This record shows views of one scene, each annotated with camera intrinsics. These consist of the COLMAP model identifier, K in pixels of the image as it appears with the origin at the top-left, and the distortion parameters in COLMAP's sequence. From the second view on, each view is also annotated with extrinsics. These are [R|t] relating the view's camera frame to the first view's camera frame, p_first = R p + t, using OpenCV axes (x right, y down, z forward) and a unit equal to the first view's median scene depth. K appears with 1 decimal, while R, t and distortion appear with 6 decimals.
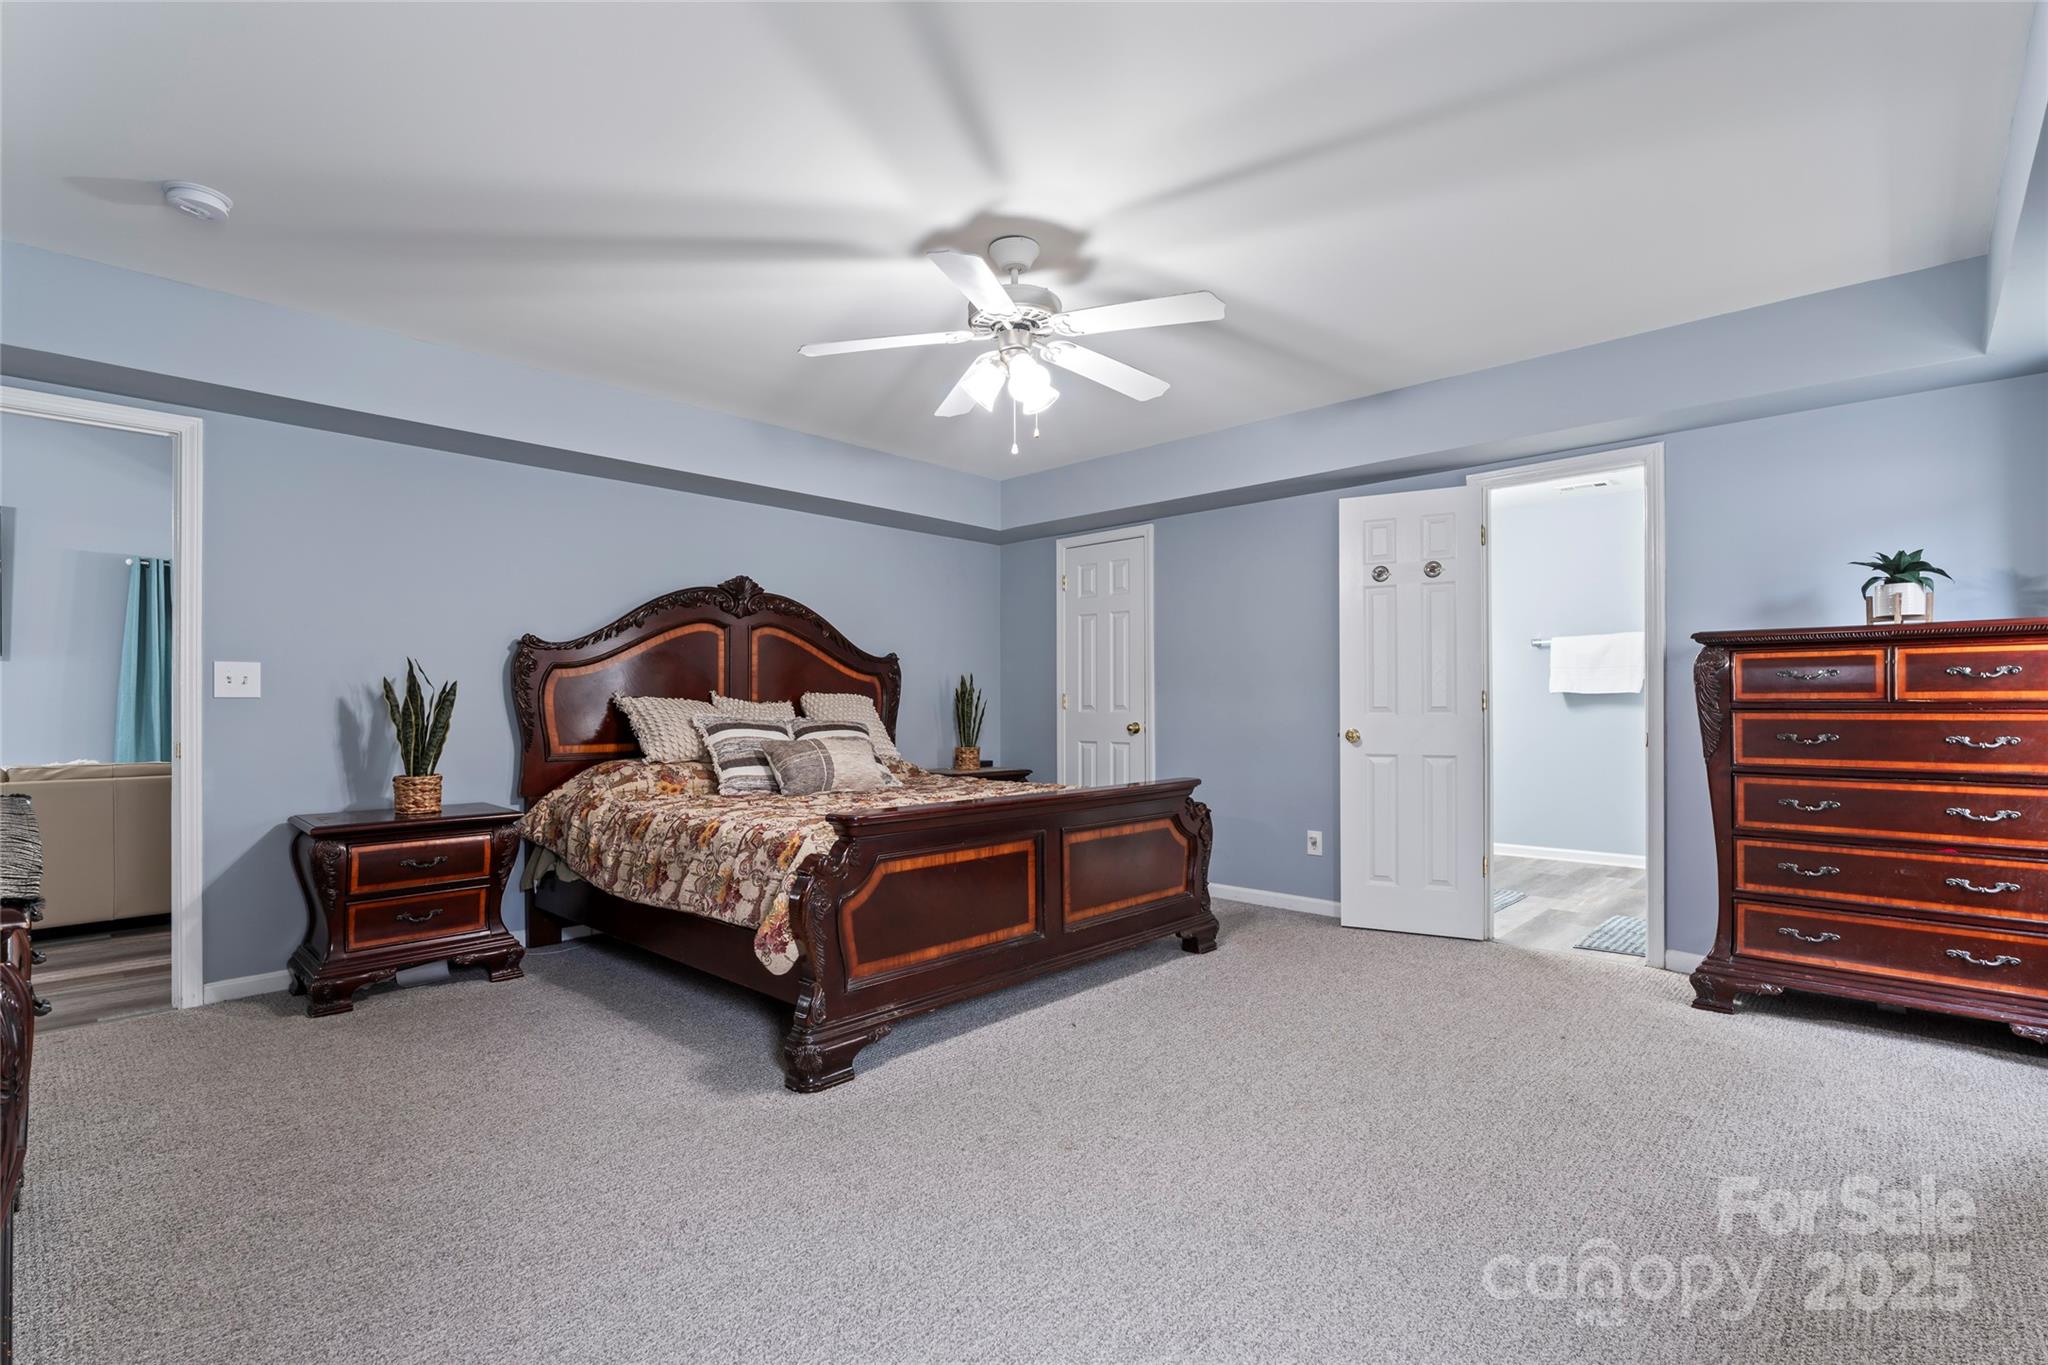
lens RADIAL K [[924.8, 0, 1007.0], [0, 924.8, 695.3], [0, 0, 1]] dist [0.003648, 0.001271]
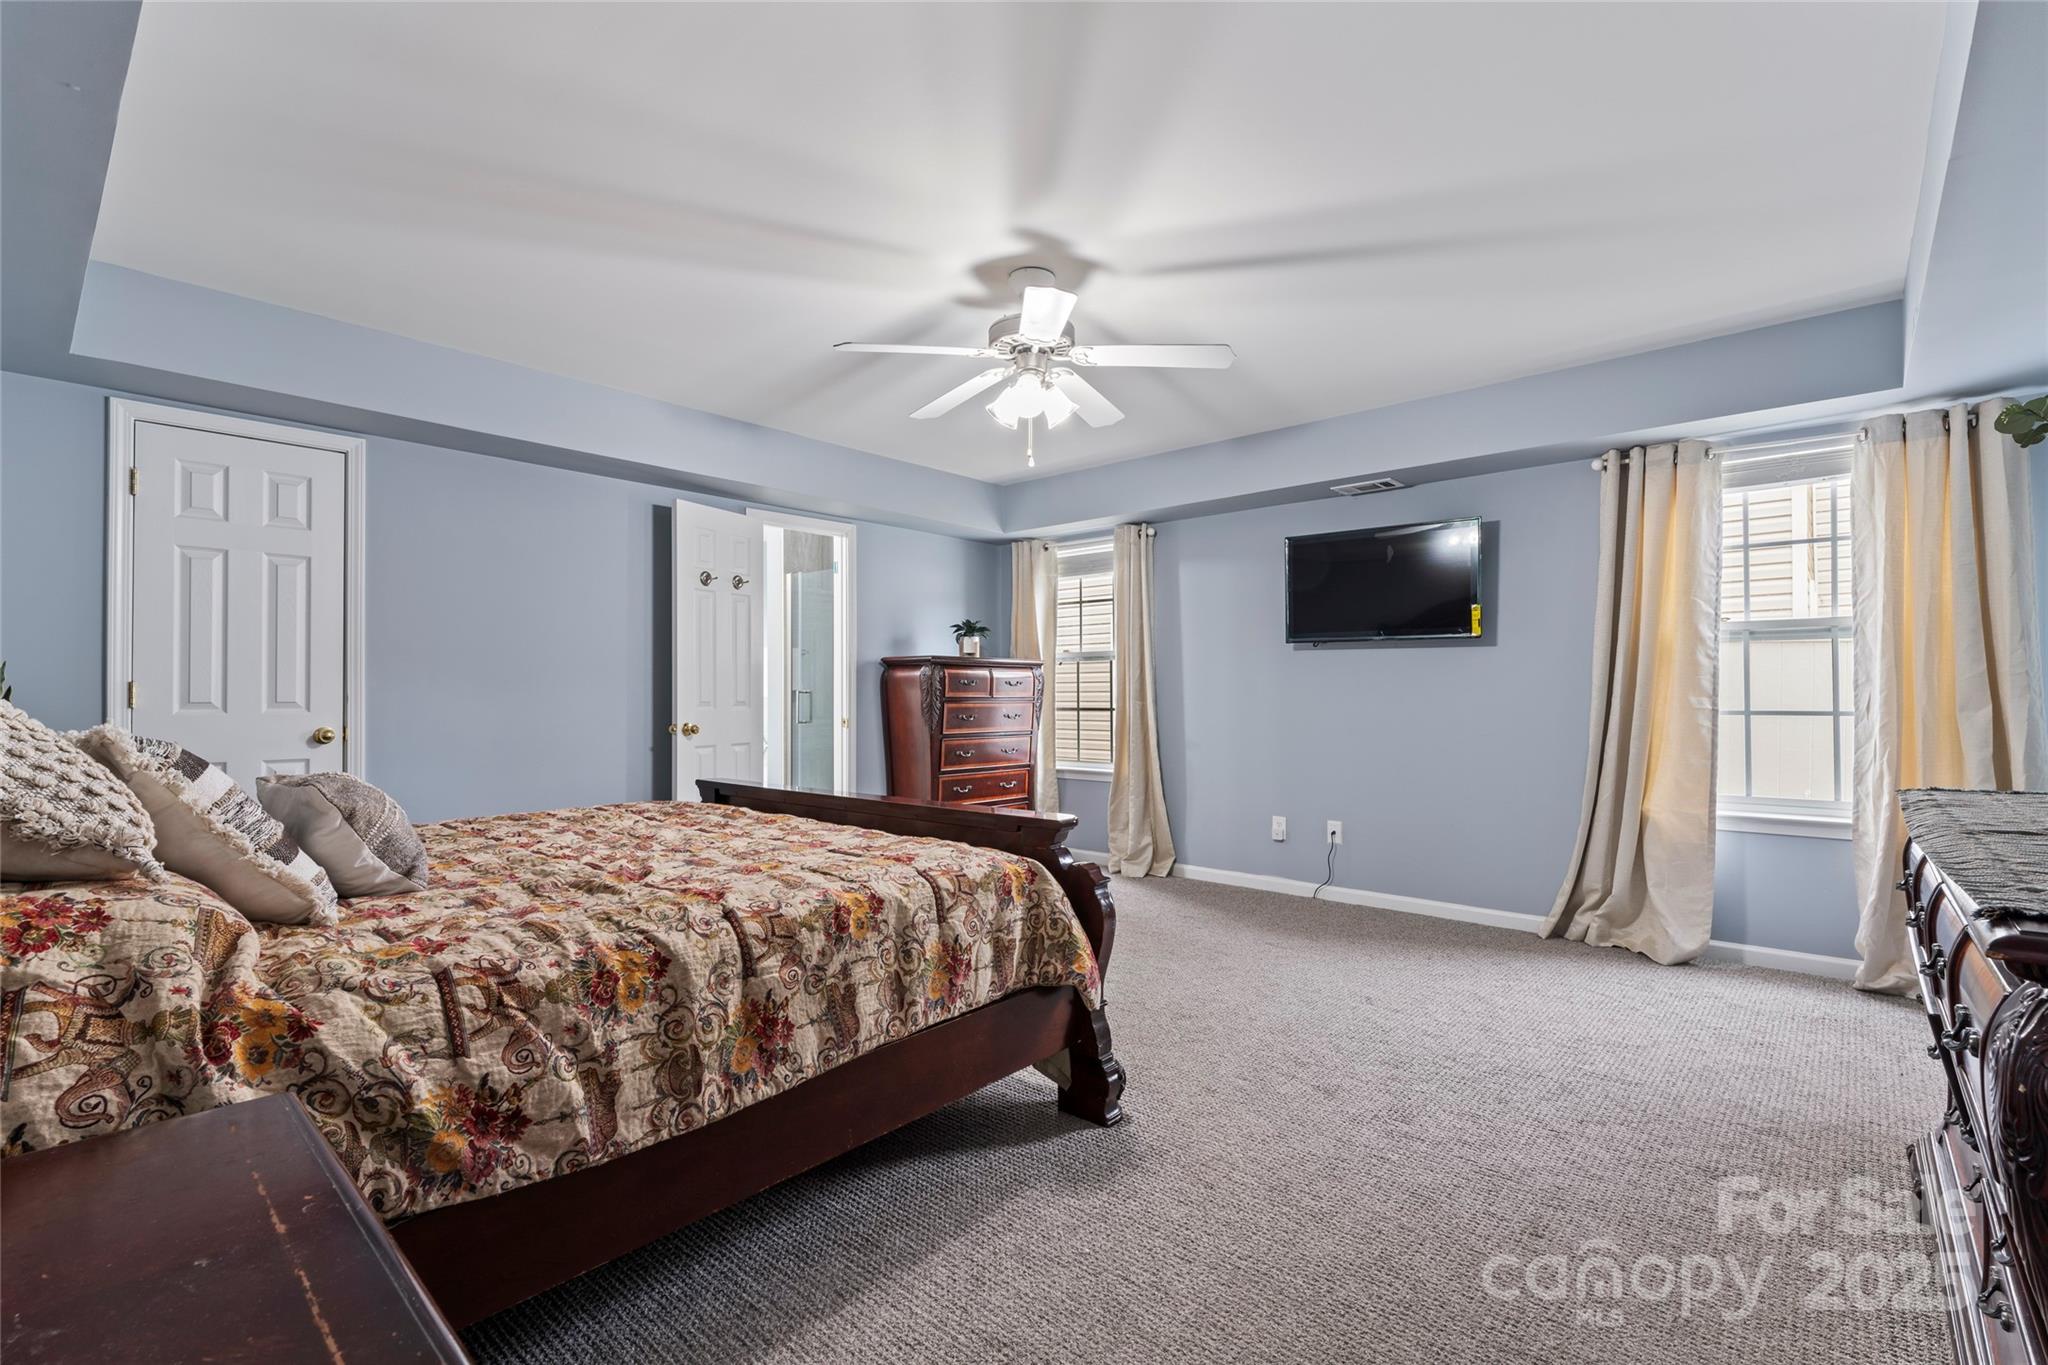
lens RADIAL K [[924.8, 0, 1004.9], [0, 924.8, 685.8], [0, 0, 1]] dist [0.003648, 0.001271]
pose [[-0.018209, 0.013297, 0.999746, -0.897597], [-0.007682, 0.999880, -0.013439, 0.007545], [-0.999805, -0.007925, -0.018104, 0.880122]]
